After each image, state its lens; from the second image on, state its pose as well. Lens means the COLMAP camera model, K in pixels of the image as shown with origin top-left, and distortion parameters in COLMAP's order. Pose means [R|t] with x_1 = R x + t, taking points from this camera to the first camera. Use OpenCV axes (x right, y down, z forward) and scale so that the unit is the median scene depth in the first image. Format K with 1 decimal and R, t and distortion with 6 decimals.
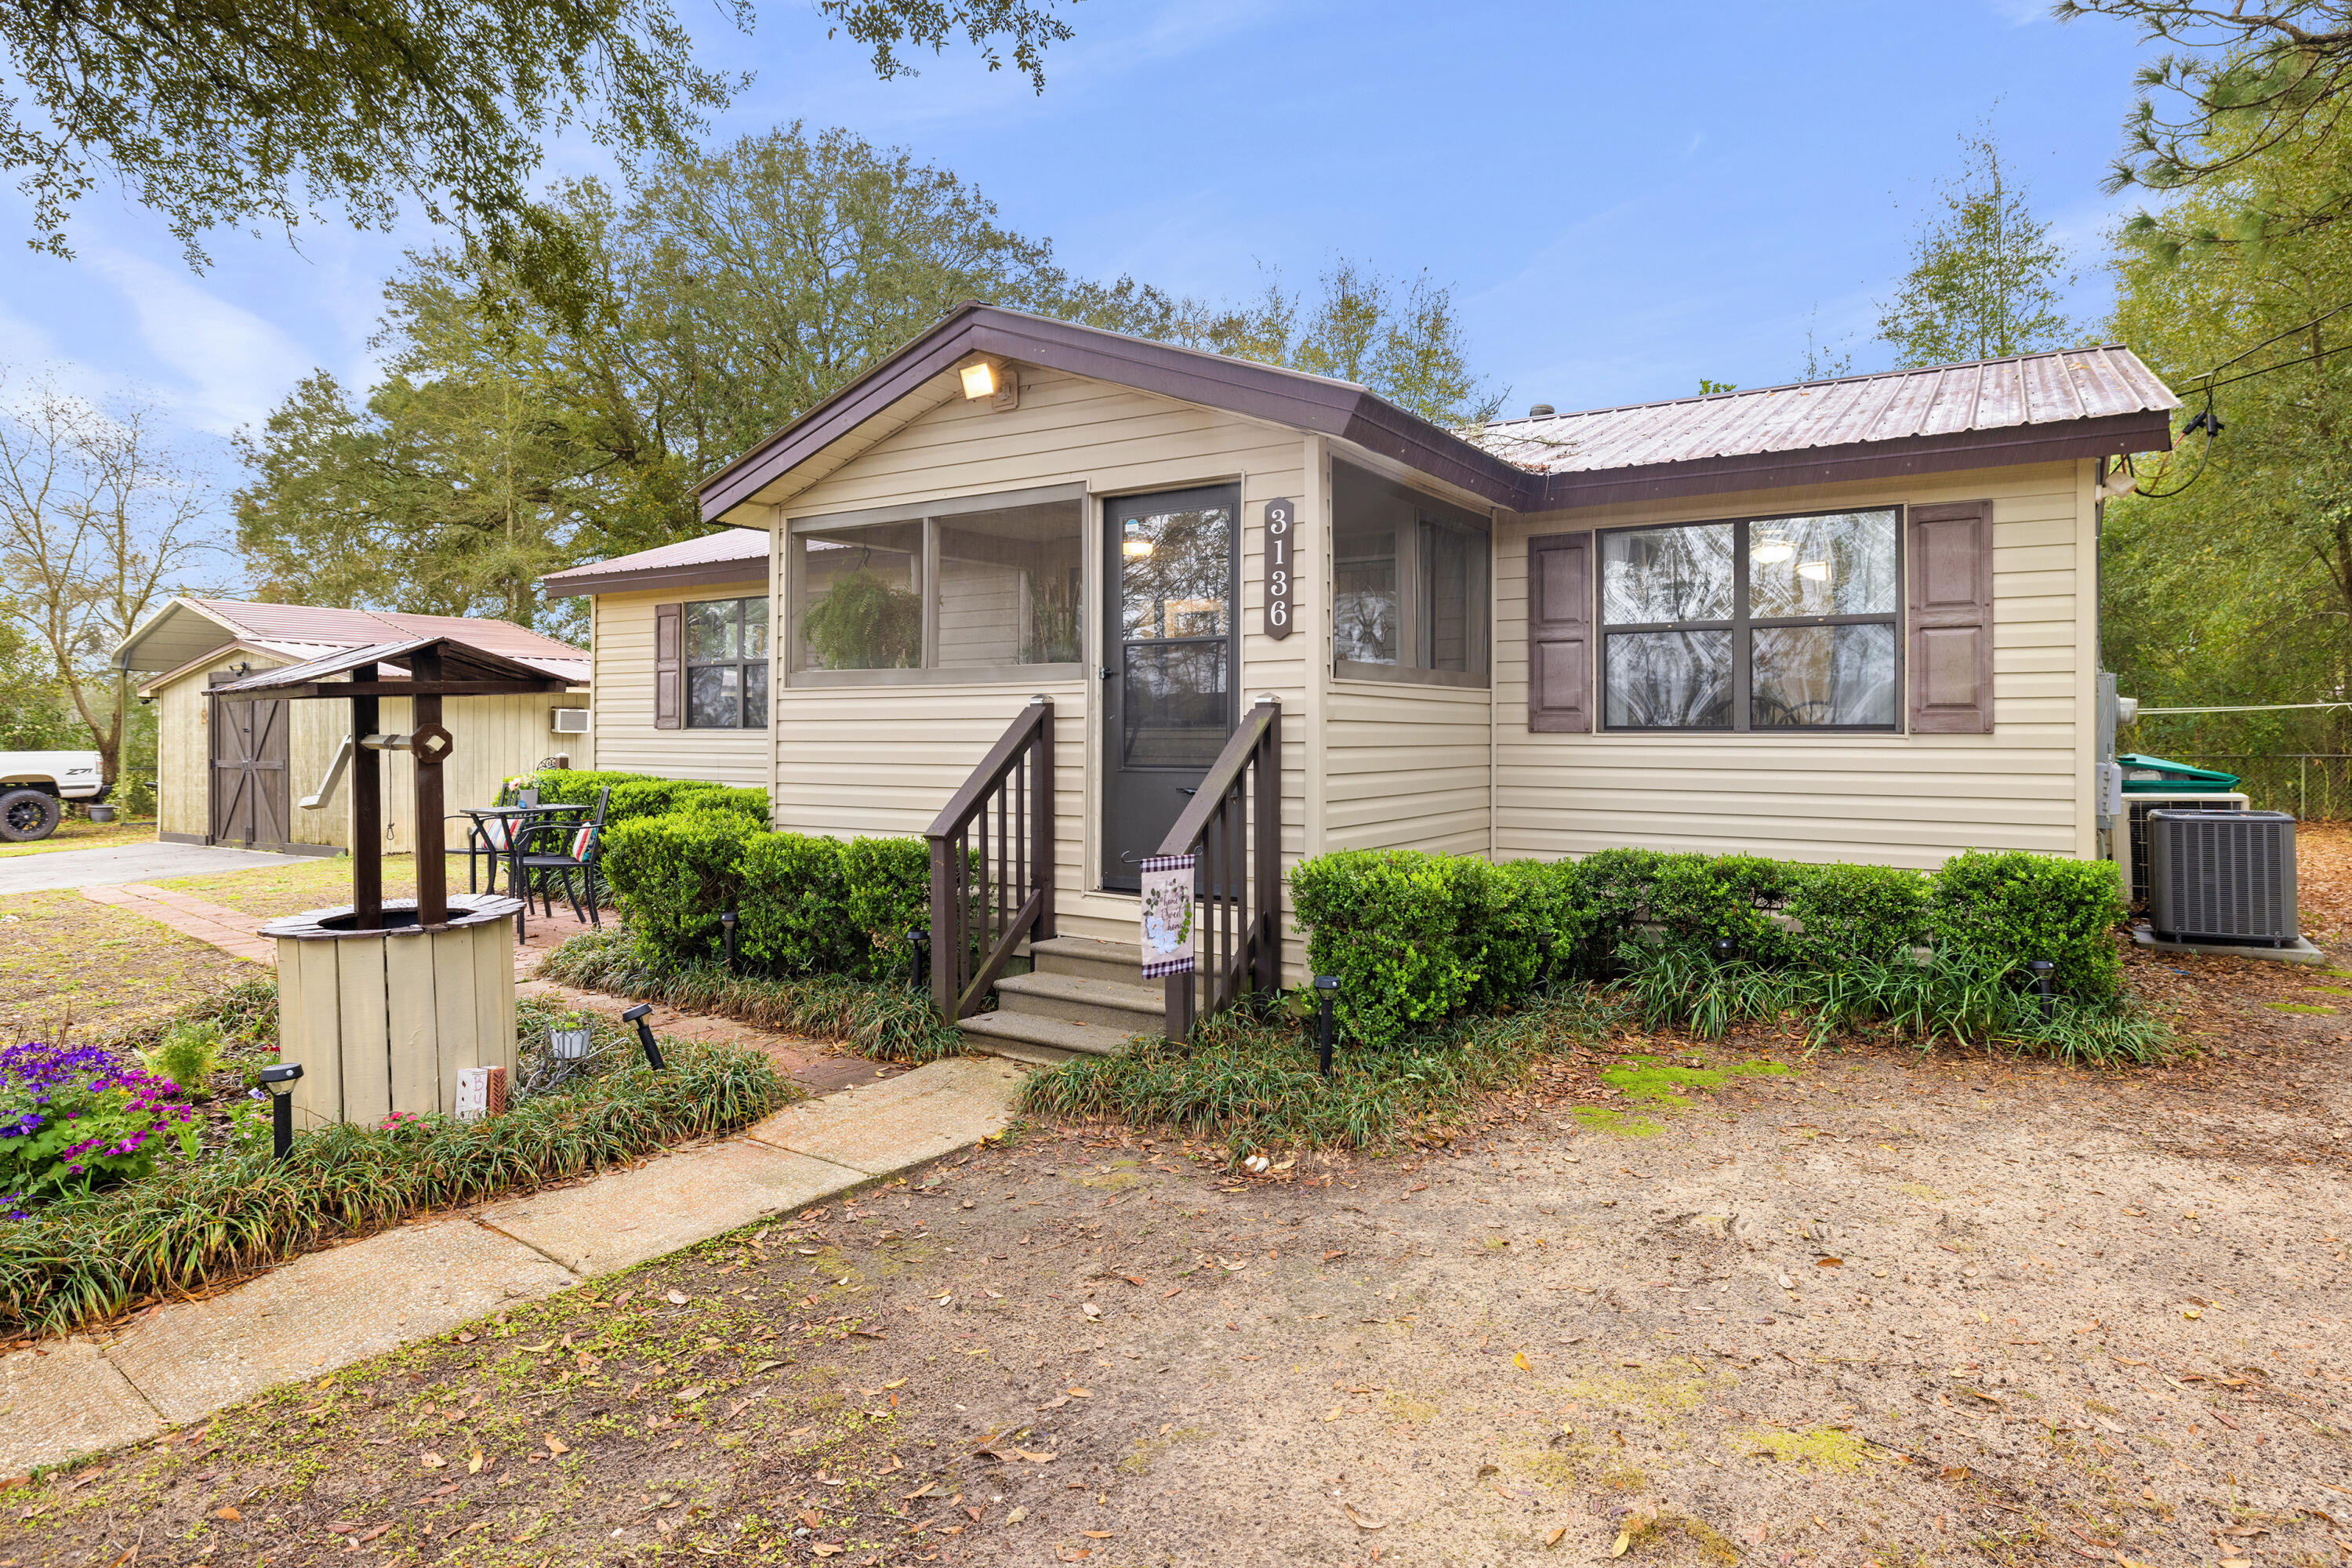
lens RADIAL K [[1295.9, 0, 1178.2], [0, 1295.9, 766.9], [0, 0, 1]] dist [0.000415, 0.000184]
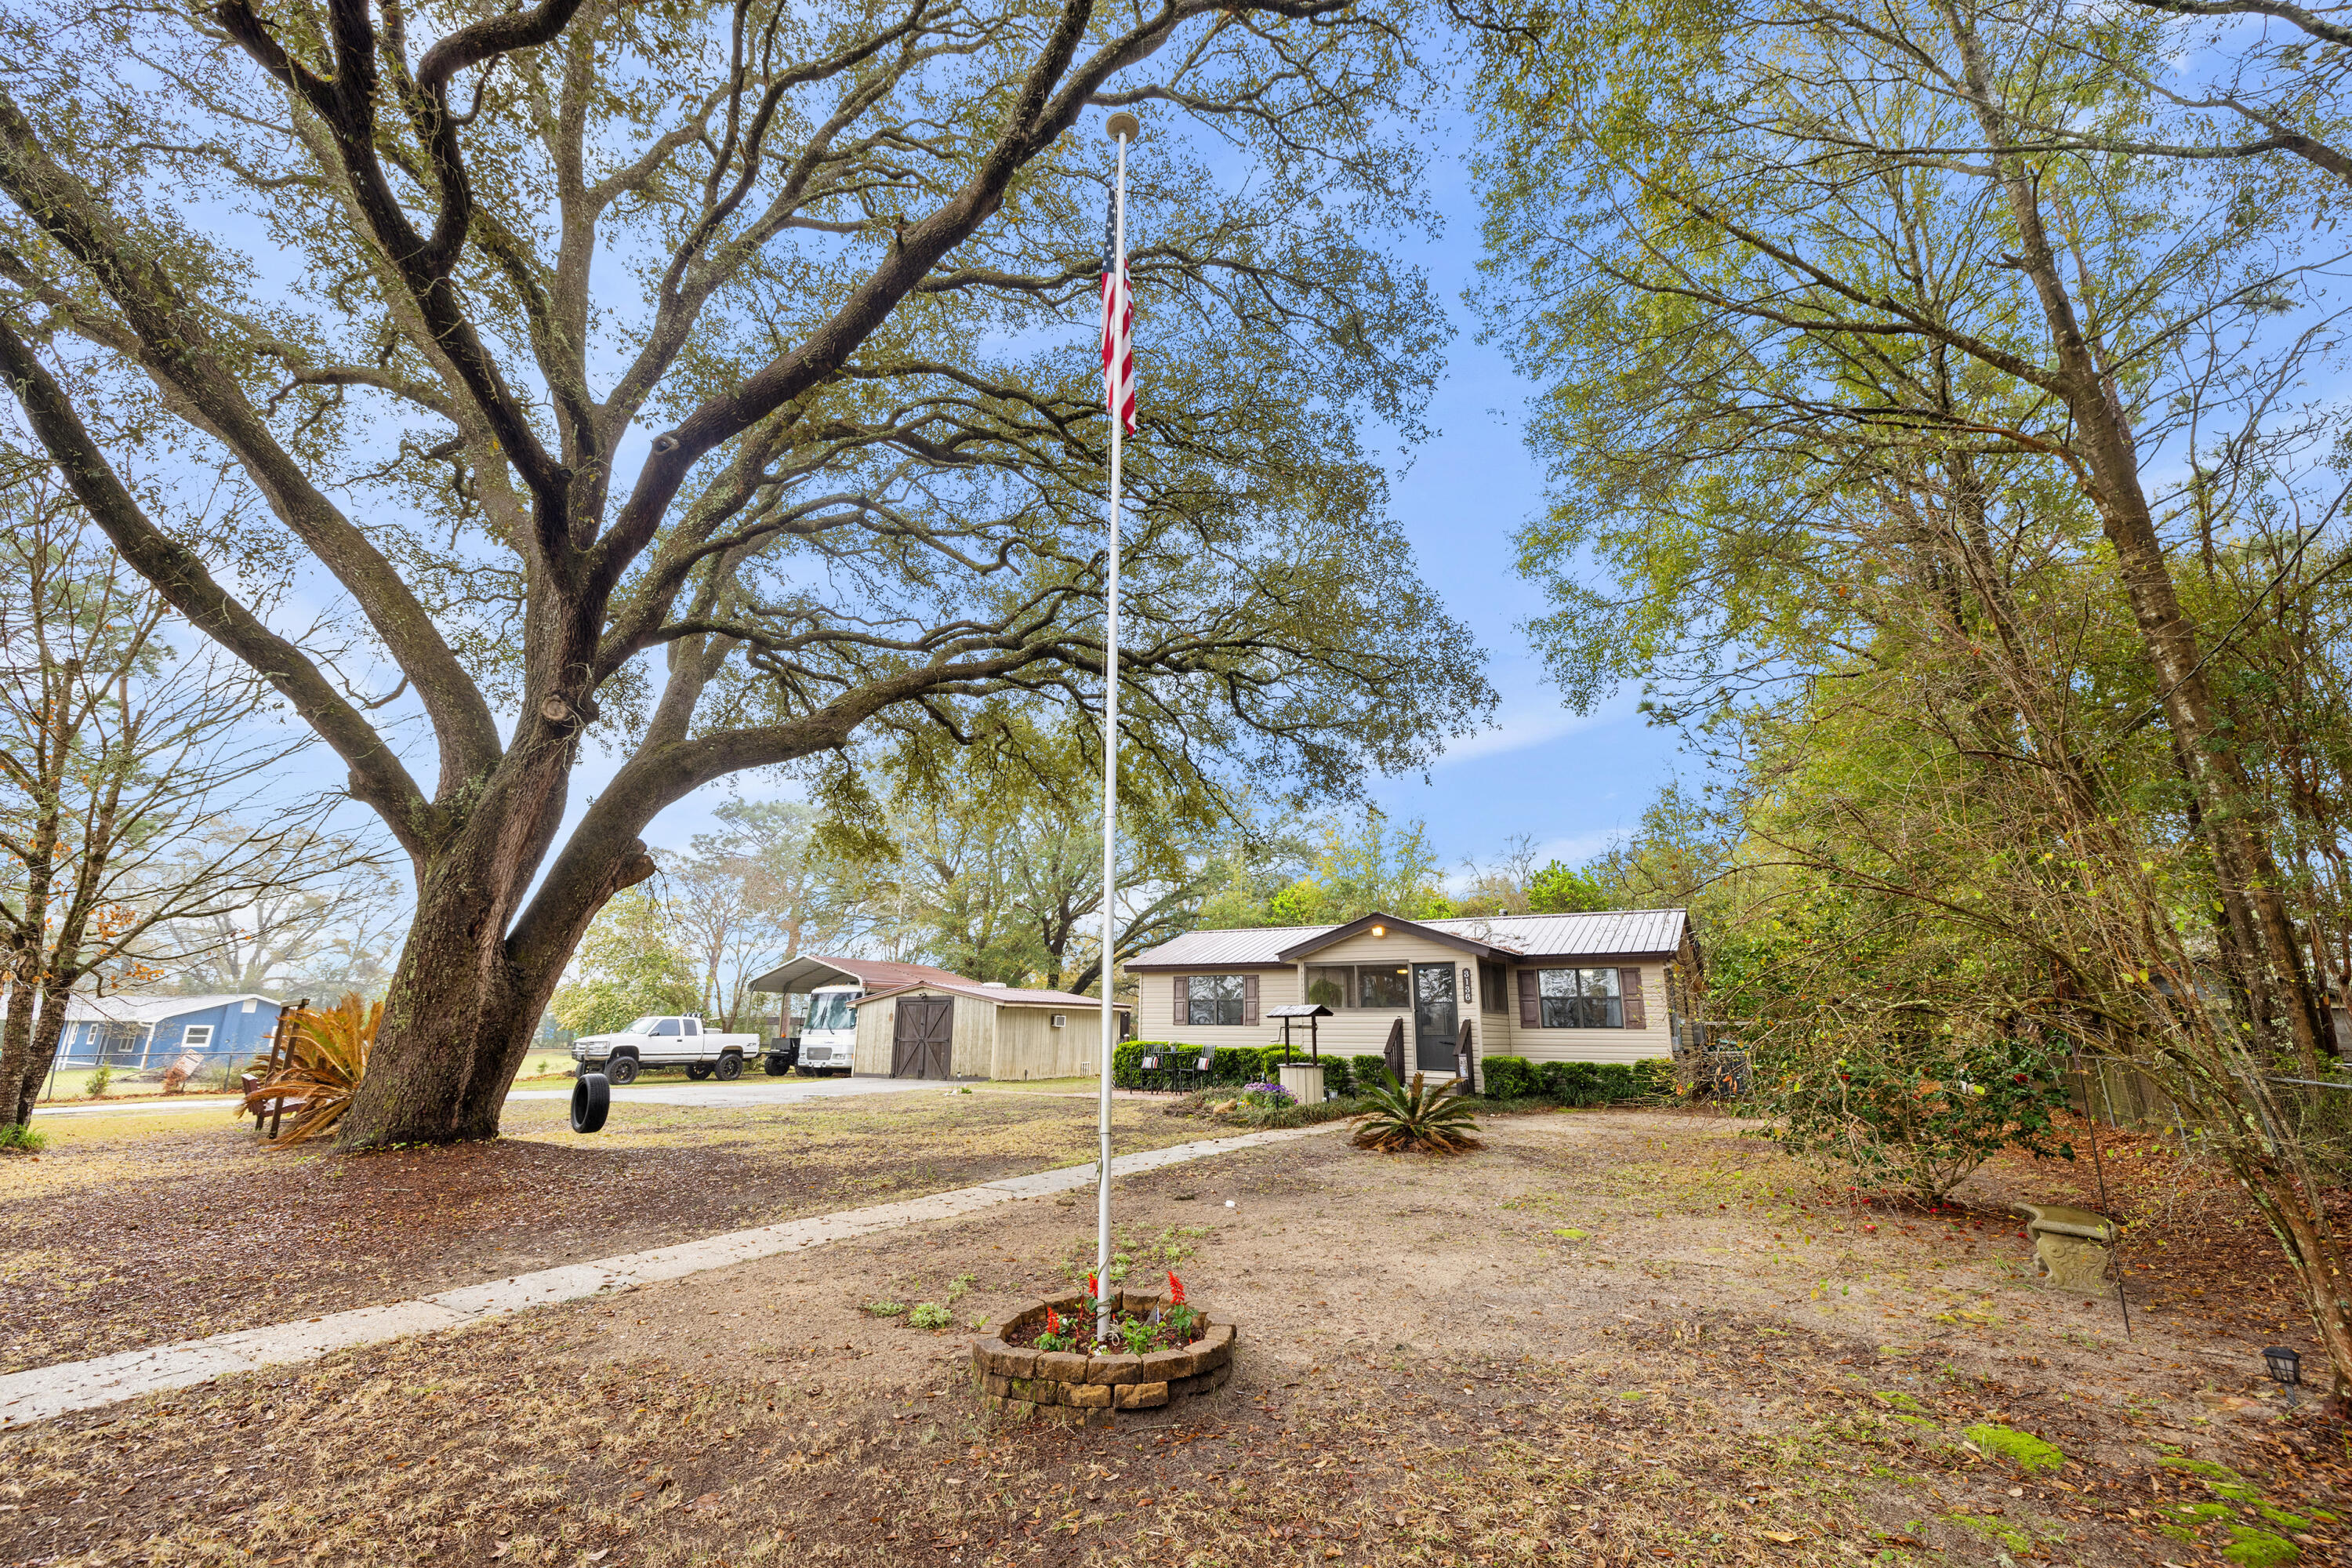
lens RADIAL K [[1017.0, 0, 1175.8], [0, 1017.0, 771.3], [0, 0, 1]] dist [-0.004691, -0.000251]
pose [[0.999491, 0.014636, 0.028354, -0.853325], [-0.006339, 0.961968, -0.273089, 0.071162], [-0.031273, 0.272771, 0.961571, -2.040496]]
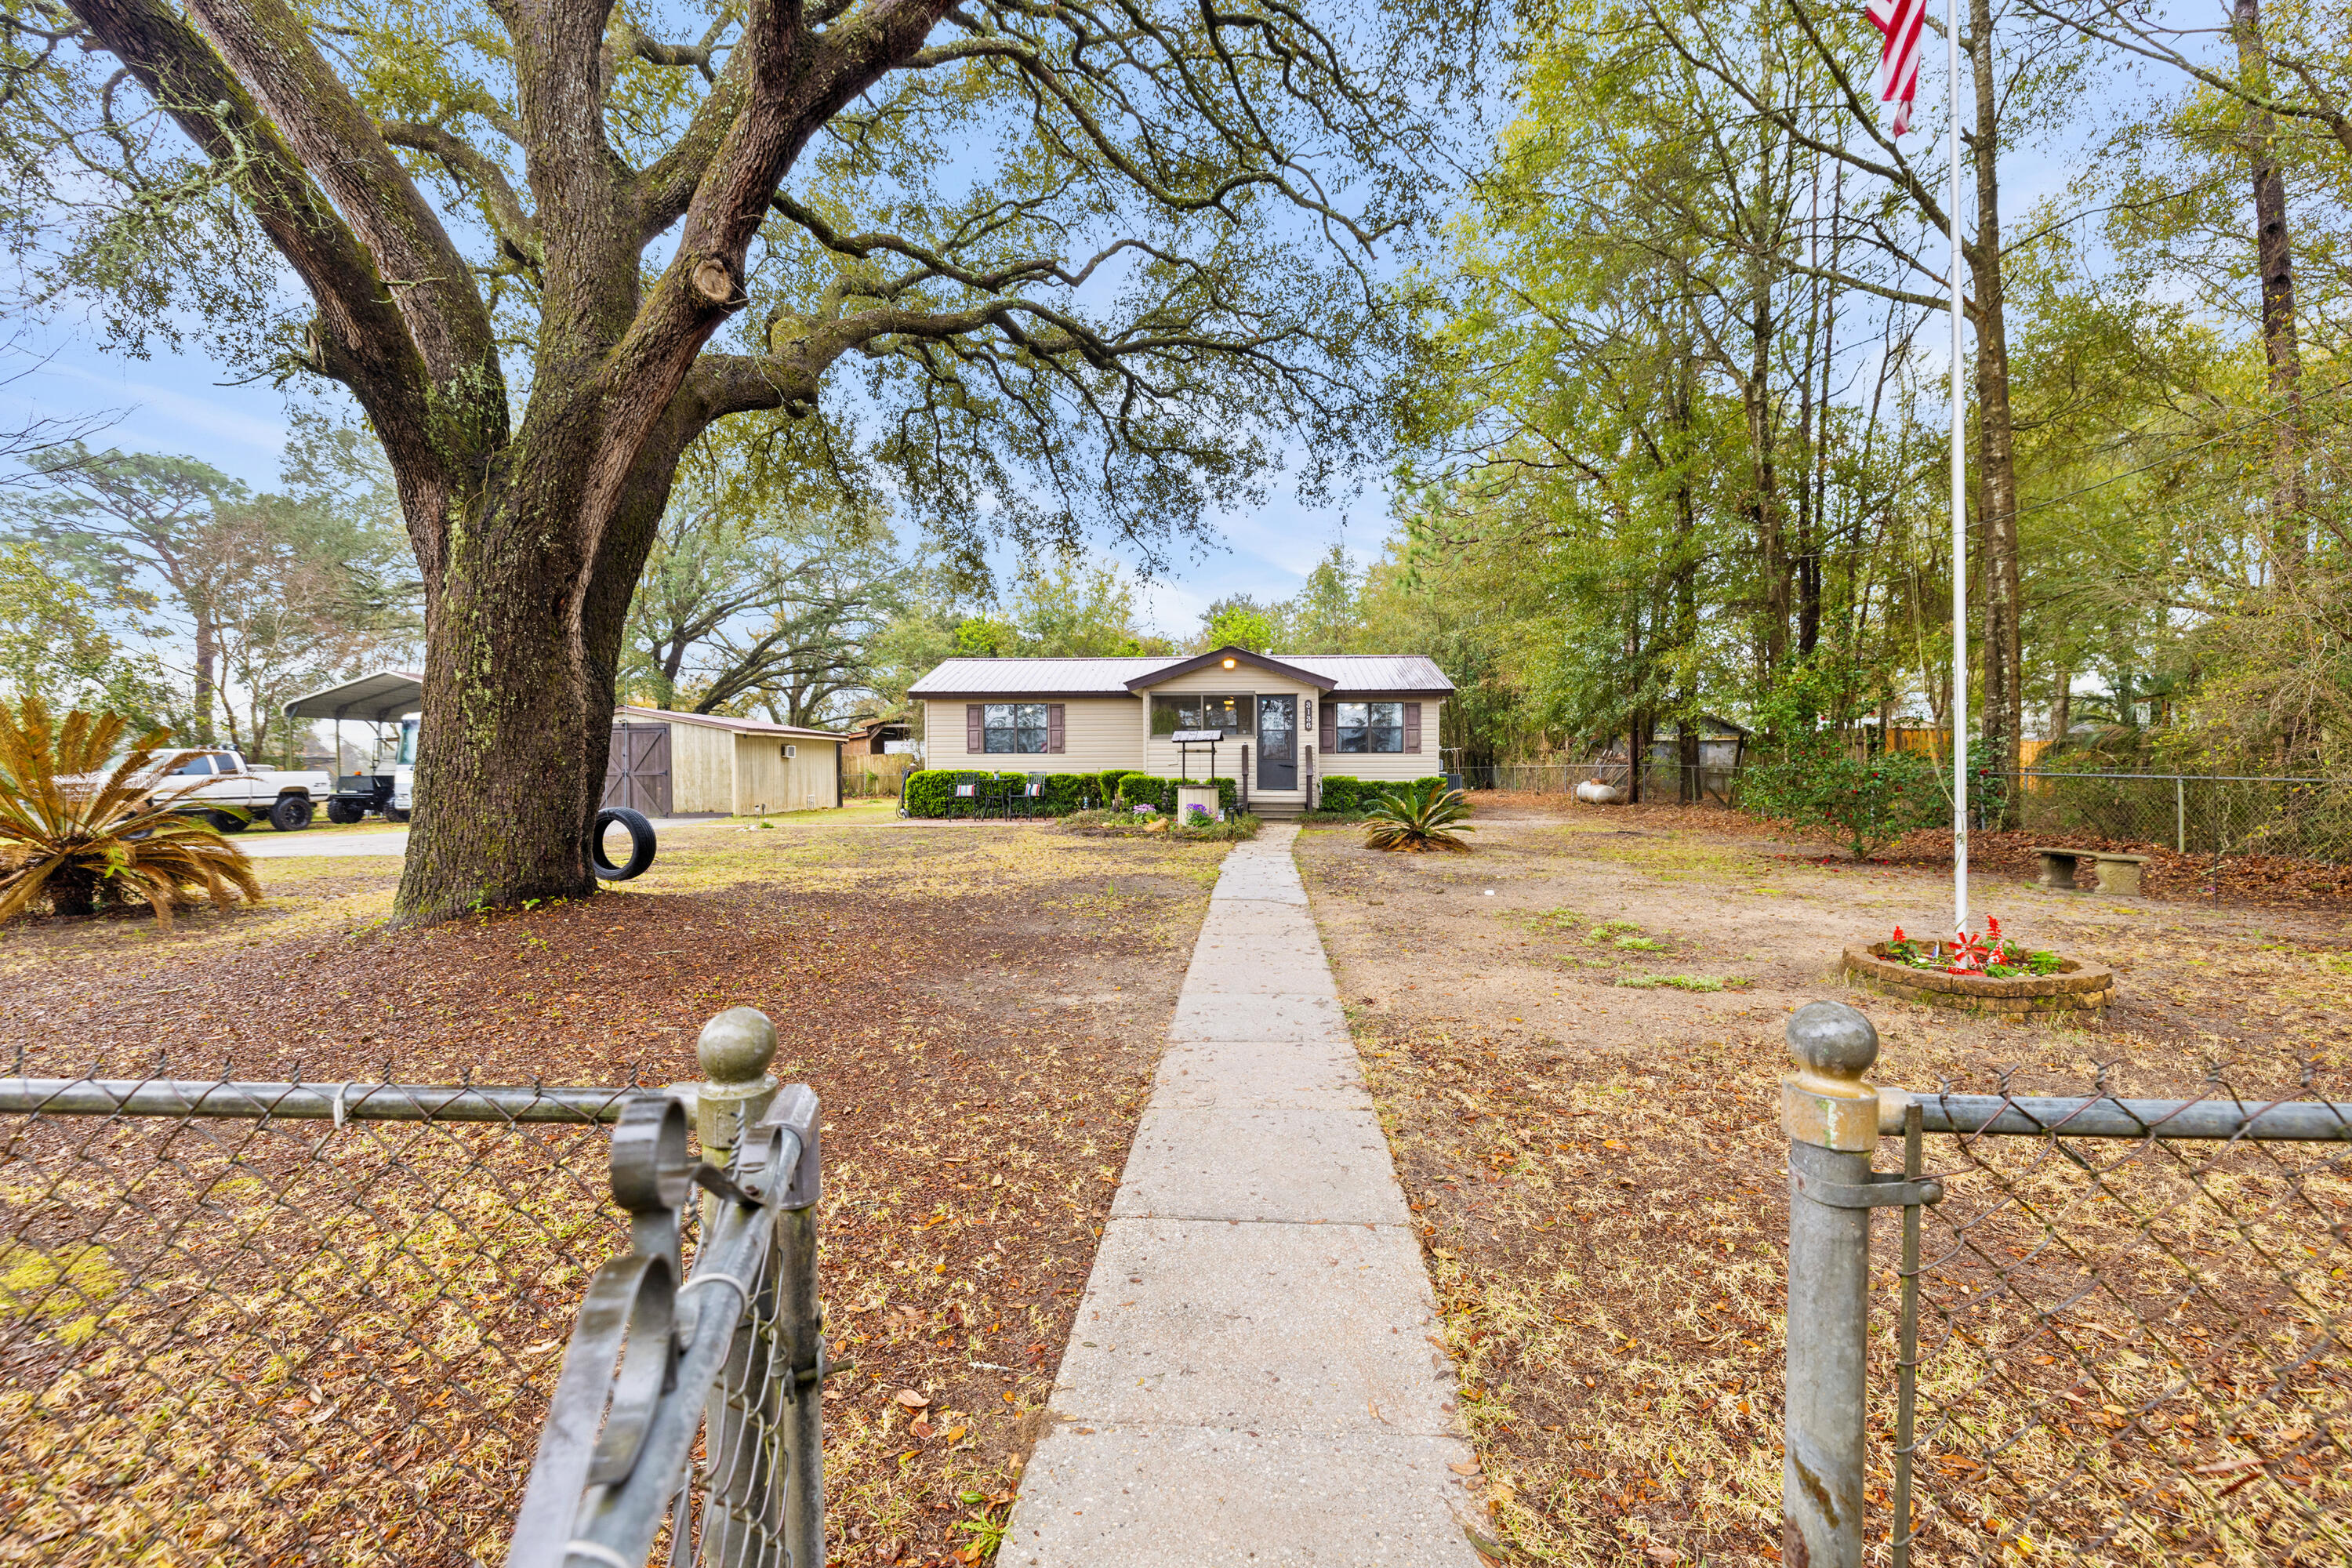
lens RADIAL K [[1017.0, 0, 1183.0], [0, 1017.0, 803.8], [0, 0, 1]] dist [-0.004691, -0.000251]
pose [[0.869429, -0.021220, 0.493602, -1.867671], [0.017610, 0.999773, 0.011961, 0.095416], [-0.493744, -0.001707, 0.869606, -1.701164]]
